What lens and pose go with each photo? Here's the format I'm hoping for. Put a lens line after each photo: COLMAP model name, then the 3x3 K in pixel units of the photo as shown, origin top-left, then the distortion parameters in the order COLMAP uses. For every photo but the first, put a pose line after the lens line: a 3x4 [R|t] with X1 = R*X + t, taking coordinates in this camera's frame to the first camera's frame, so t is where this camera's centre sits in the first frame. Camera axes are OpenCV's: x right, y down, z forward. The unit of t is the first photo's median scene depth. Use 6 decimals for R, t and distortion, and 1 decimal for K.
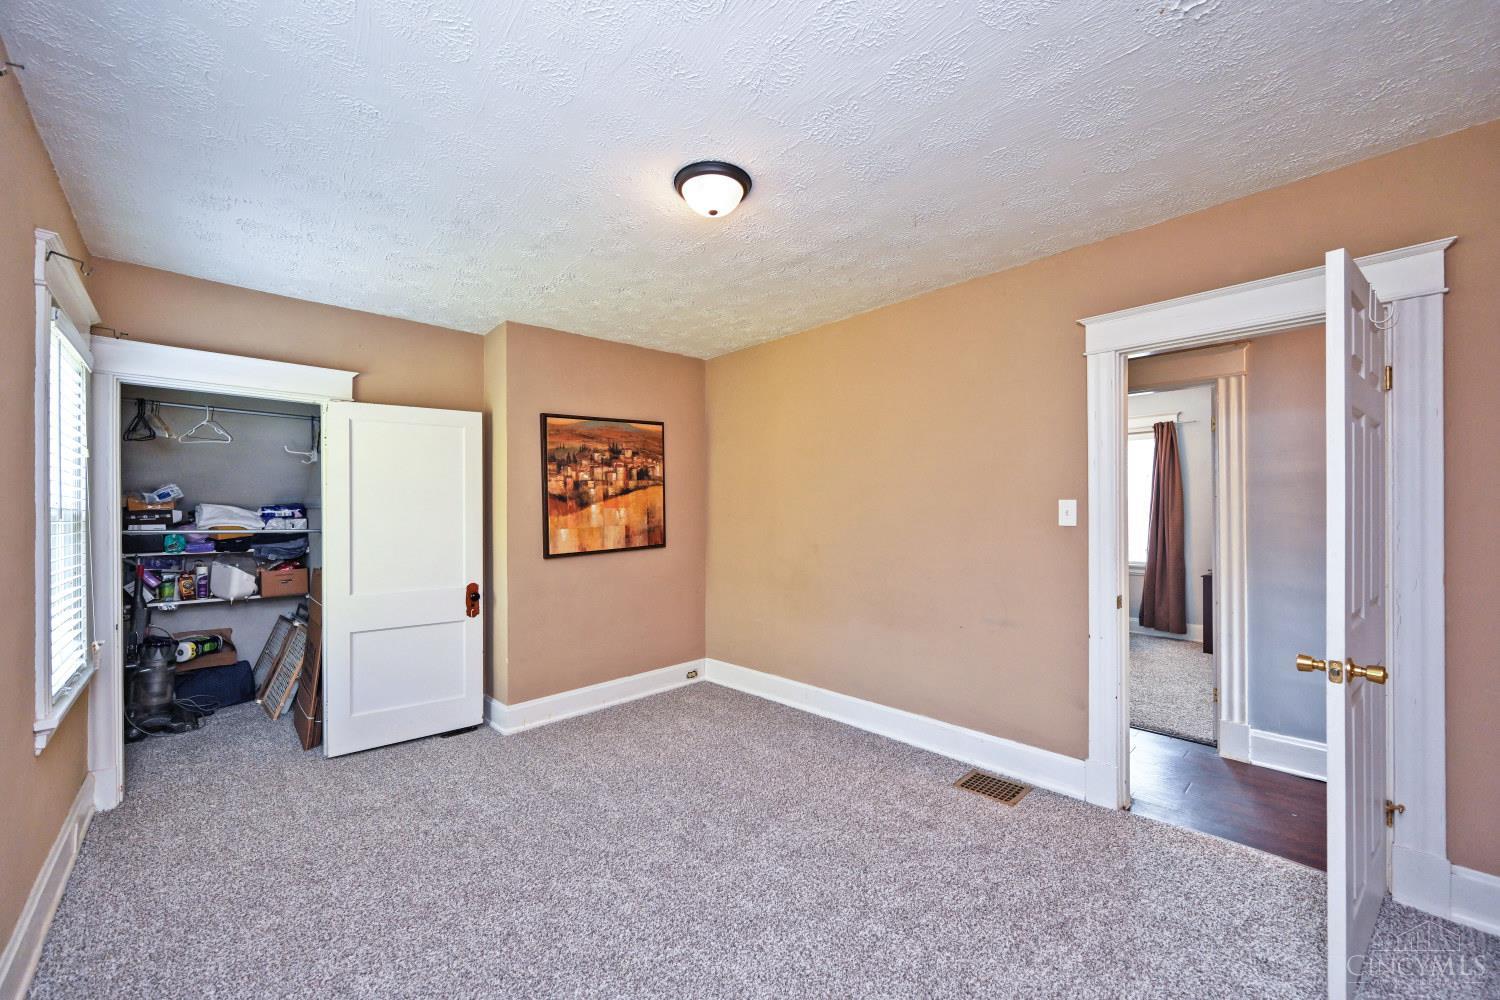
lens RADIAL K [[603.1, 0, 750.0], [0, 603.1, 500.0], [0, 0, 1]] dist [-0.000297, -0.000157]
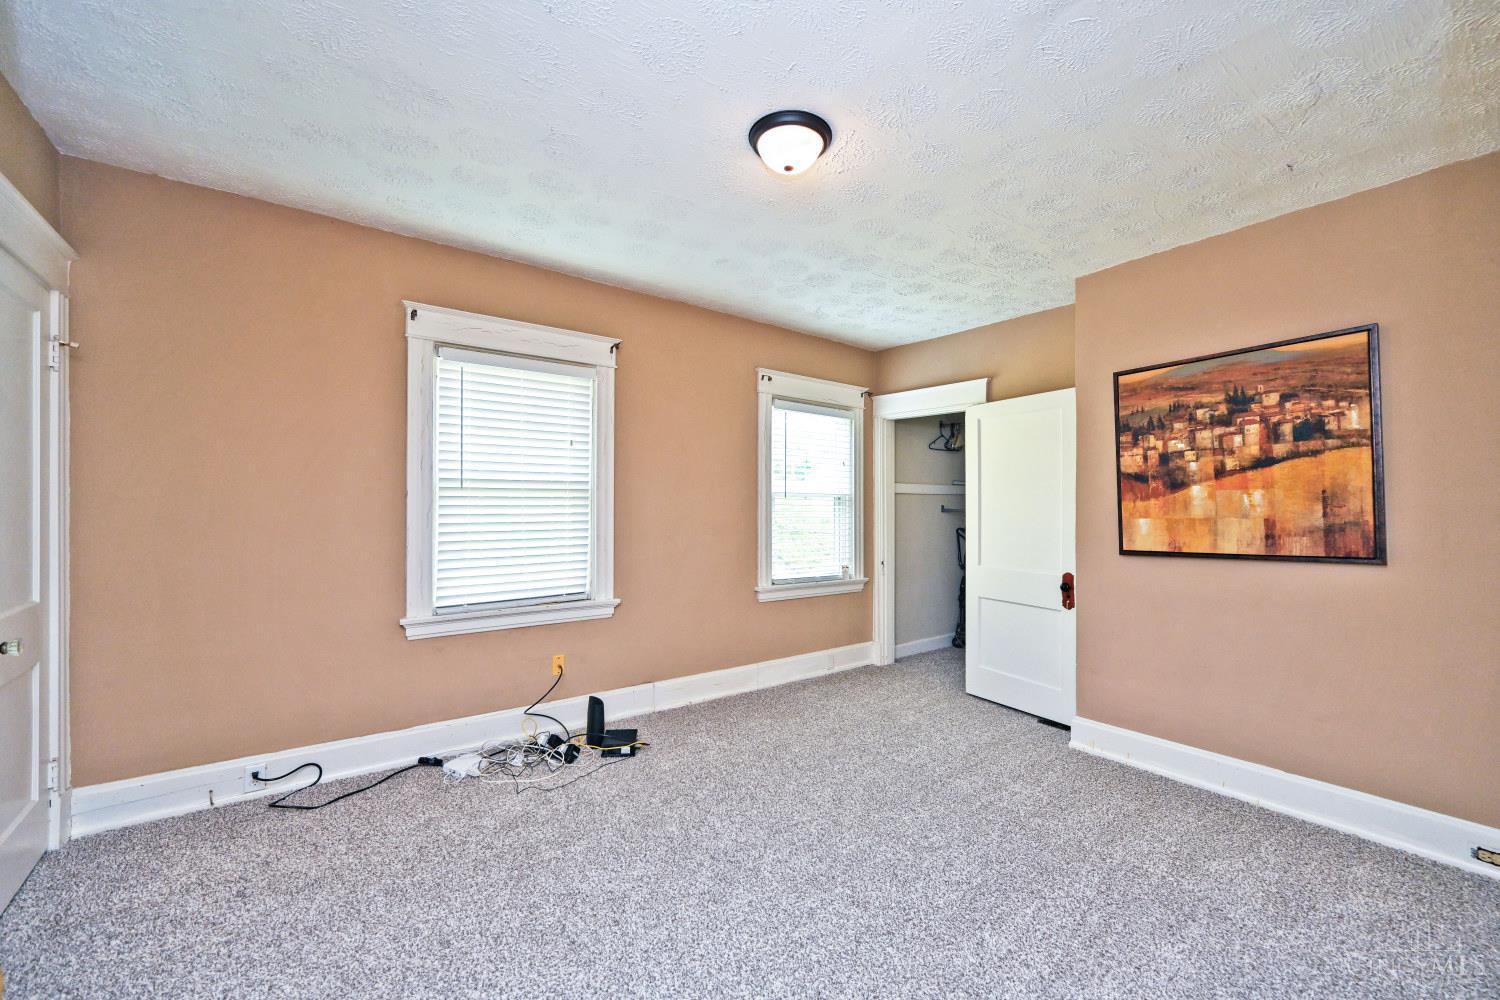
lens RADIAL K [[603.1, 0, 750.0], [0, 603.1, 500.0], [0, 0, 1]] dist [-0.000297, -0.000157]
pose [[-0.129666, 0.000006, -0.991558, 0.481732], [0.010103, 0.999948, -0.001315, 0.020051], [0.991506, -0.010188, -0.129660, 0.582170]]
